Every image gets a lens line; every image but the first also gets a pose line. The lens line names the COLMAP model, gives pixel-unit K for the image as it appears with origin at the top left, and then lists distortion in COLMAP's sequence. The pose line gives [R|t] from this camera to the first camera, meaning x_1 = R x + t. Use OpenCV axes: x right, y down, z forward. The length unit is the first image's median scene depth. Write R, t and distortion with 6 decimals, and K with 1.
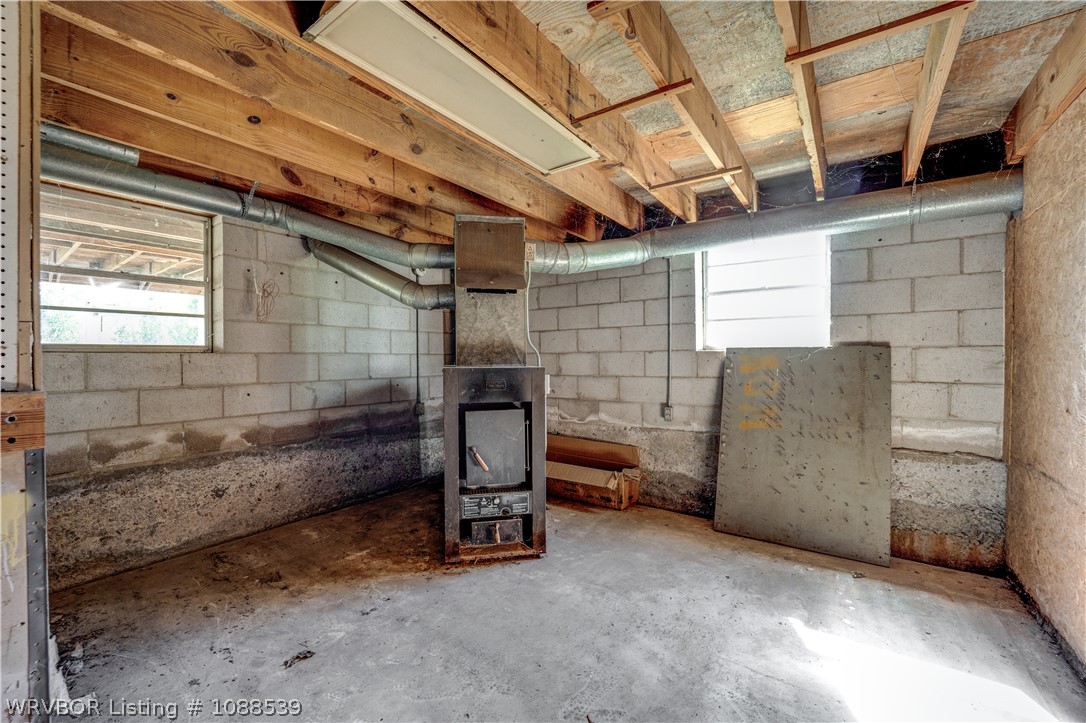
lens RADIAL K [[442.4, 0, 541.1], [0, 442.4, 361.9], [0, 0, 1]] dist [-0.020238, -0.000935]
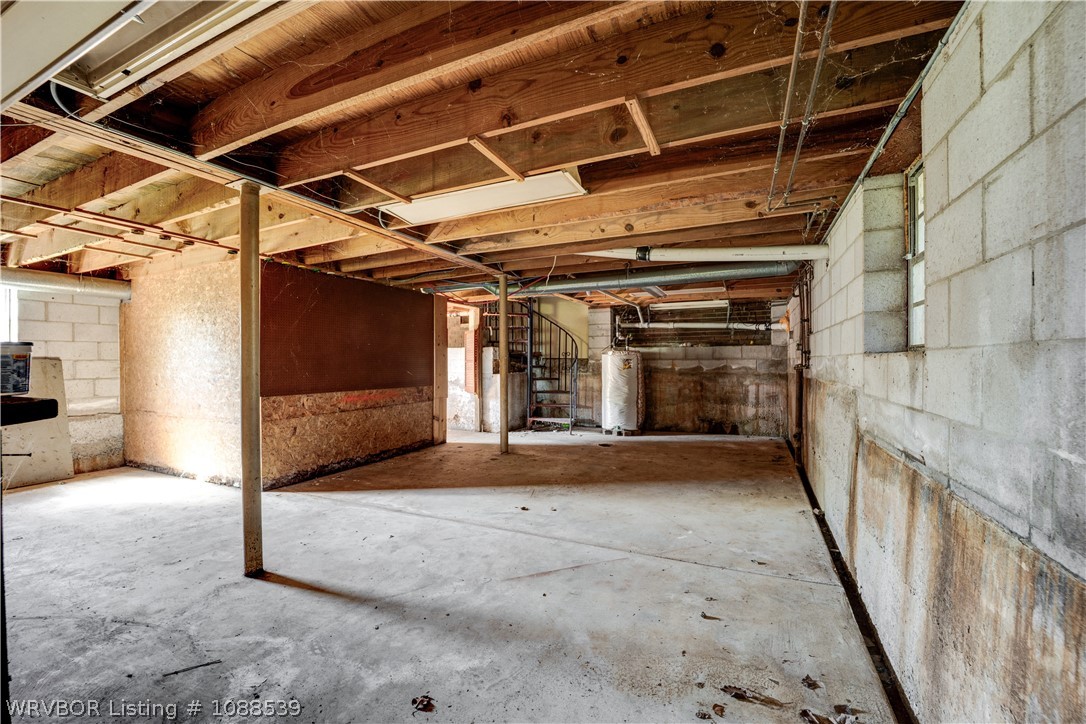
lens RADIAL K [[442.4, 0, 540.7], [0, 442.4, 365.0], [0, 0, 1]] dist [-0.020238, -0.000935]
pose [[-0.167813, -0.007977, 0.985787, -1.332611], [0.016912, 0.999797, 0.010969, -0.000459], [-0.985674, 0.018513, -0.167644, -0.667927]]
